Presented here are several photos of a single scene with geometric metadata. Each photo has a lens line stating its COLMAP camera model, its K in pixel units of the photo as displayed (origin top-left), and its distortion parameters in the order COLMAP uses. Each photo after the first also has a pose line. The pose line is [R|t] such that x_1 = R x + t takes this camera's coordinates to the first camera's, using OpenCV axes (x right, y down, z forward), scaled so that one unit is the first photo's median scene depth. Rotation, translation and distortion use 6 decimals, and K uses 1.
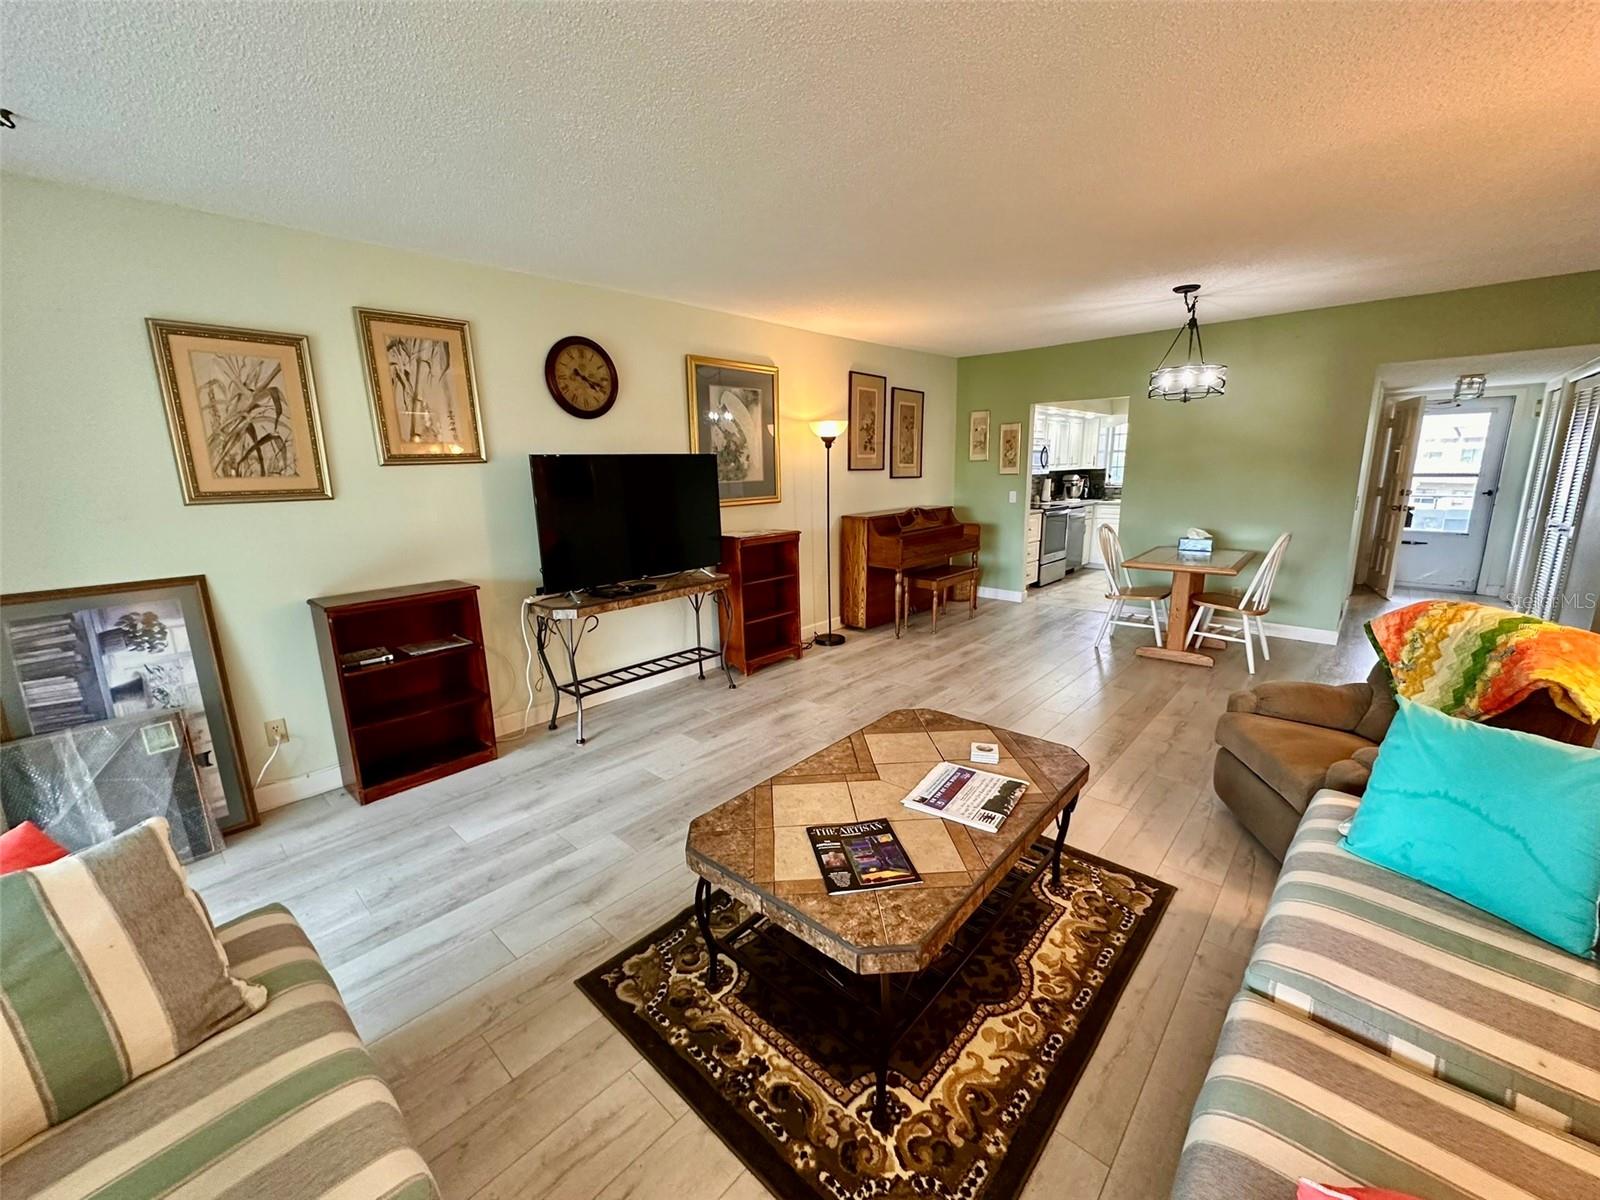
lens RADIAL K [[636.9, 0, 803.6], [0, 636.9, 598.5], [0, 0, 1]] dist [-0.003262, 0.001246]
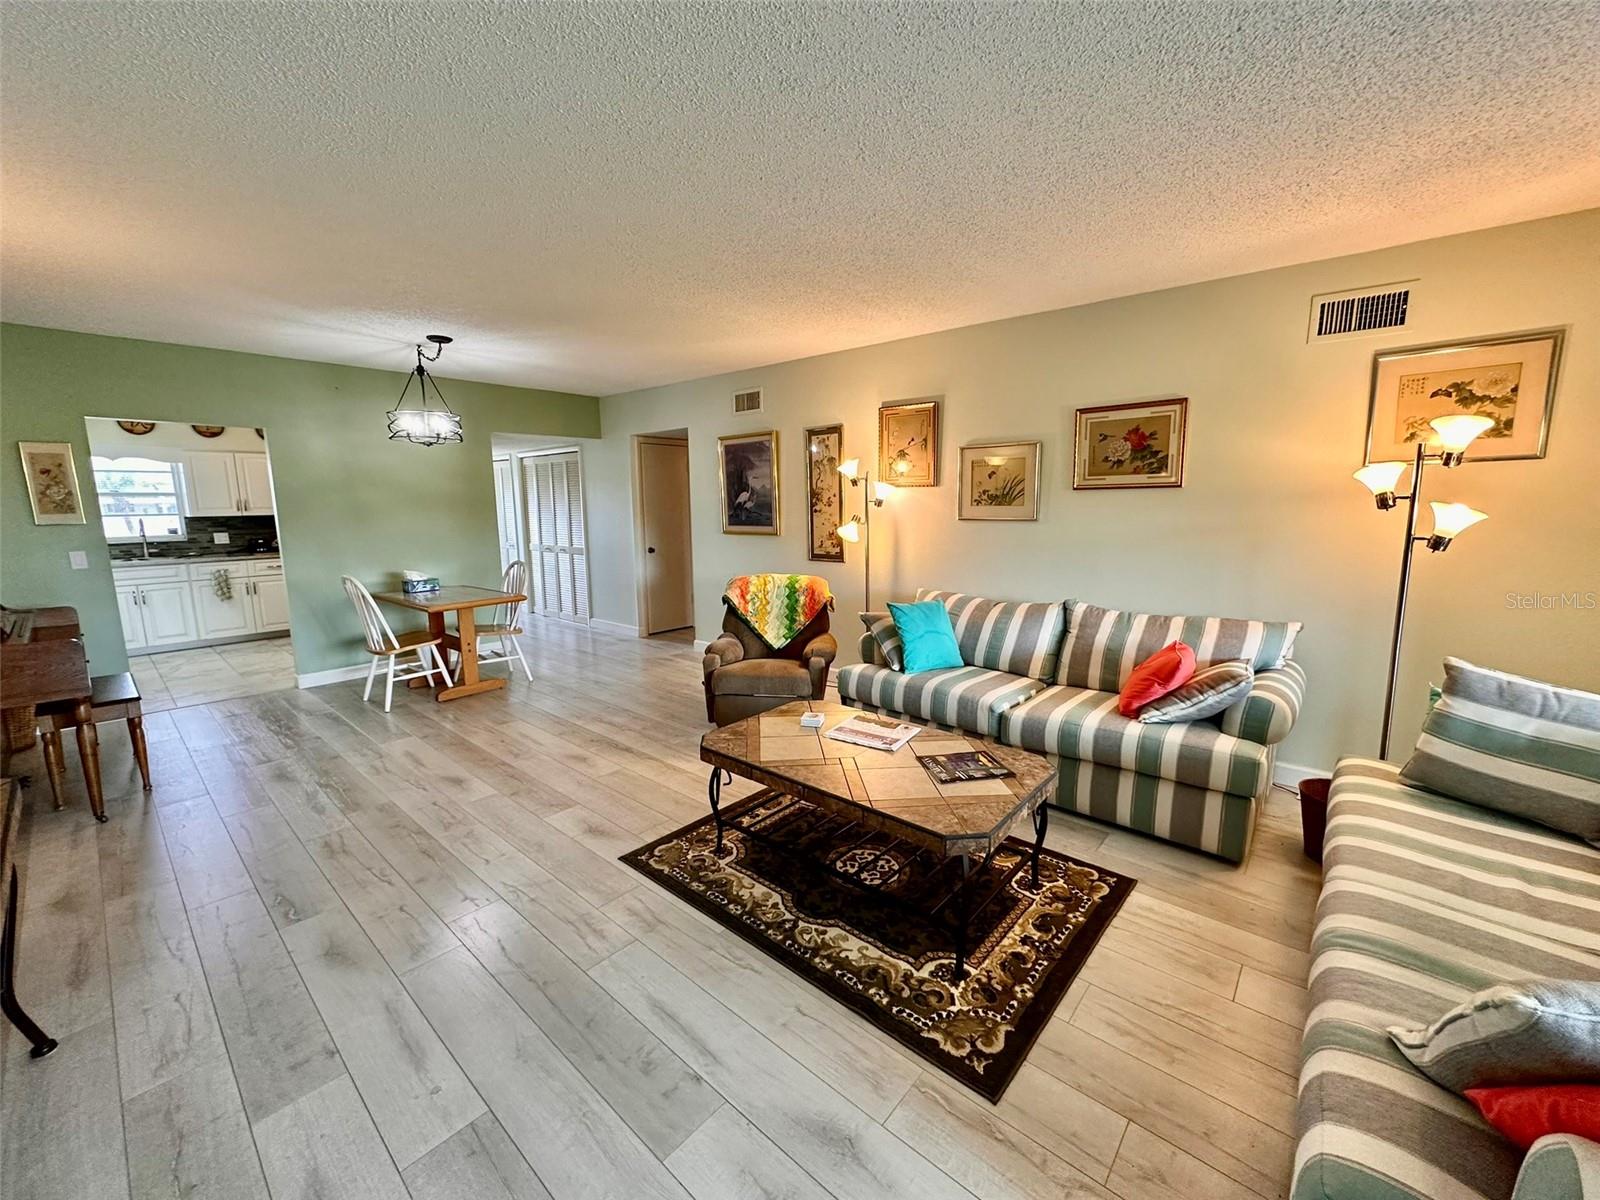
lens RADIAL K [[636.9, 0, 799.1], [0, 636.9, 598.6], [0, 0, 1]] dist [-0.003262, 0.001246]
pose [[-0.014136, -0.133743, 0.990915, -0.457262], [0.215689, 0.967275, 0.133630, -0.081043], [-0.976360, 0.215619, 0.015173, 0.462388]]
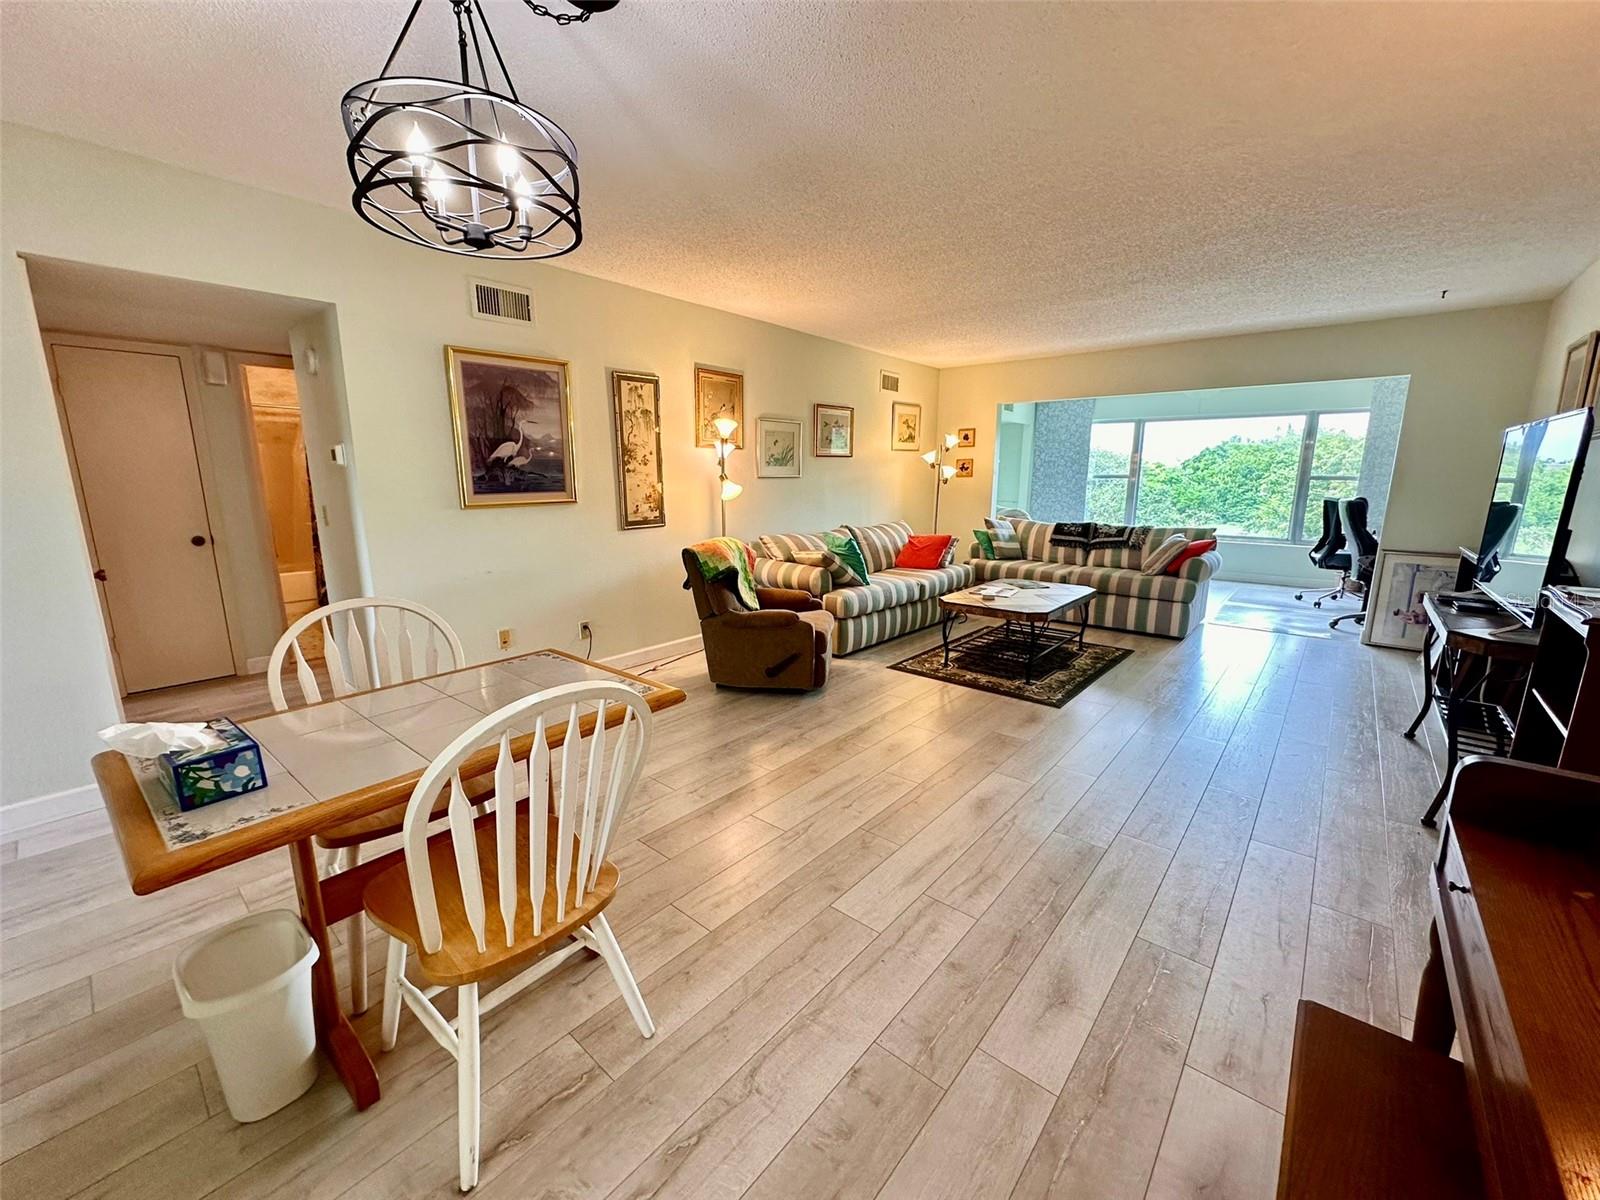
lens RADIAL K [[636.9, 0, 800.9], [0, 636.9, 597.7], [0, 0, 1]] dist [-0.003262, 0.001246]
pose [[-0.999574, 0.022830, -0.018185, 0.447482], [0.013907, 0.920318, 0.390924, -0.271014], [0.025661, 0.390504, -0.920243, 1.389323]]
